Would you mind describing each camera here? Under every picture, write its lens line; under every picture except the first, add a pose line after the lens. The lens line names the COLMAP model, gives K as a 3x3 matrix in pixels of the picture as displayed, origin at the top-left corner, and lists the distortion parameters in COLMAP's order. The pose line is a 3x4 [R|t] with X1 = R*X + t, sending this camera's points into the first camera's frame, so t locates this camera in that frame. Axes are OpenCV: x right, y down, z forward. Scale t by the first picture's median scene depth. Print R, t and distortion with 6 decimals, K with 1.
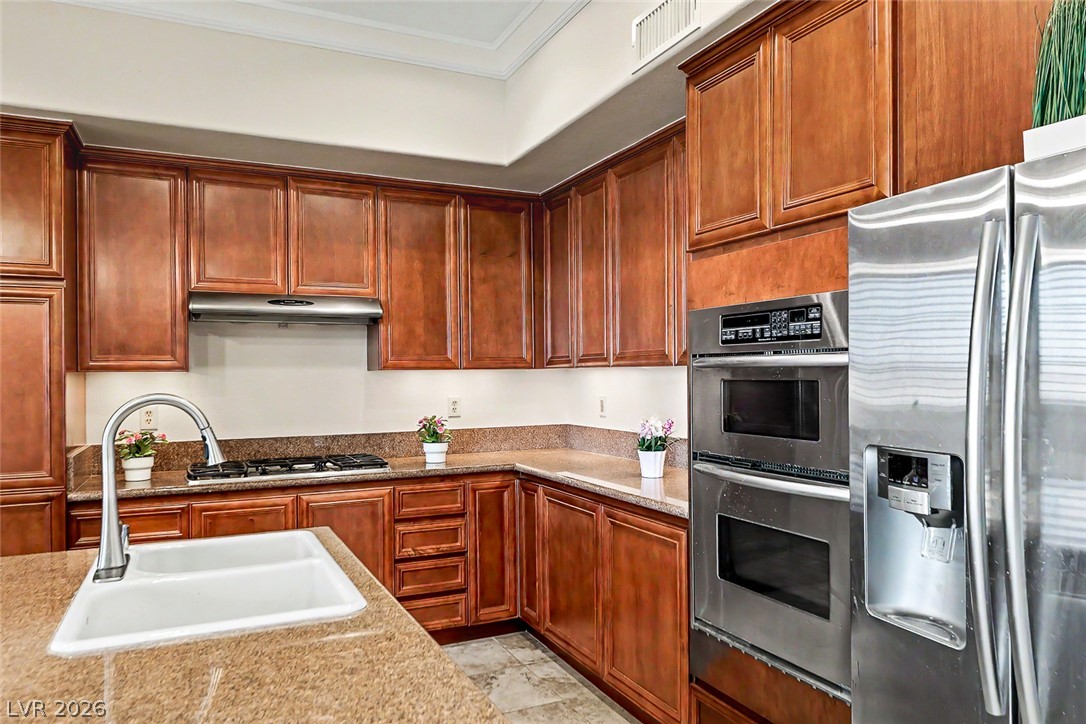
lens RADIAL K [[746.1, 0, 537.5], [0, 746.1, 372.3], [0, 0, 1]] dist [0.034398, -0.000962]
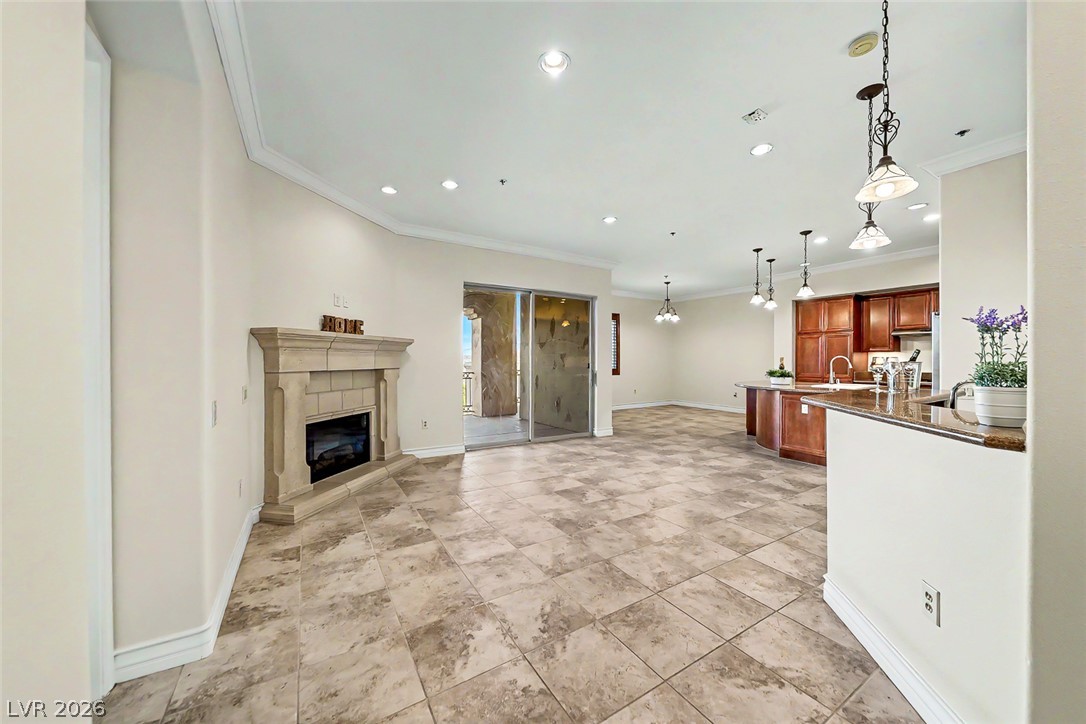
lens RADIAL K [[385.7, 0, 543.0], [0, 385.7, 362.0], [0, 0, 1]] dist [-0.001871, -0.000107]
pose [[0.119754, 0.015549, -0.992682, 1.077931], [0.006021, 0.999848, 0.016388, 0.005454], [0.992785, -0.007940, 0.119642, -0.813588]]
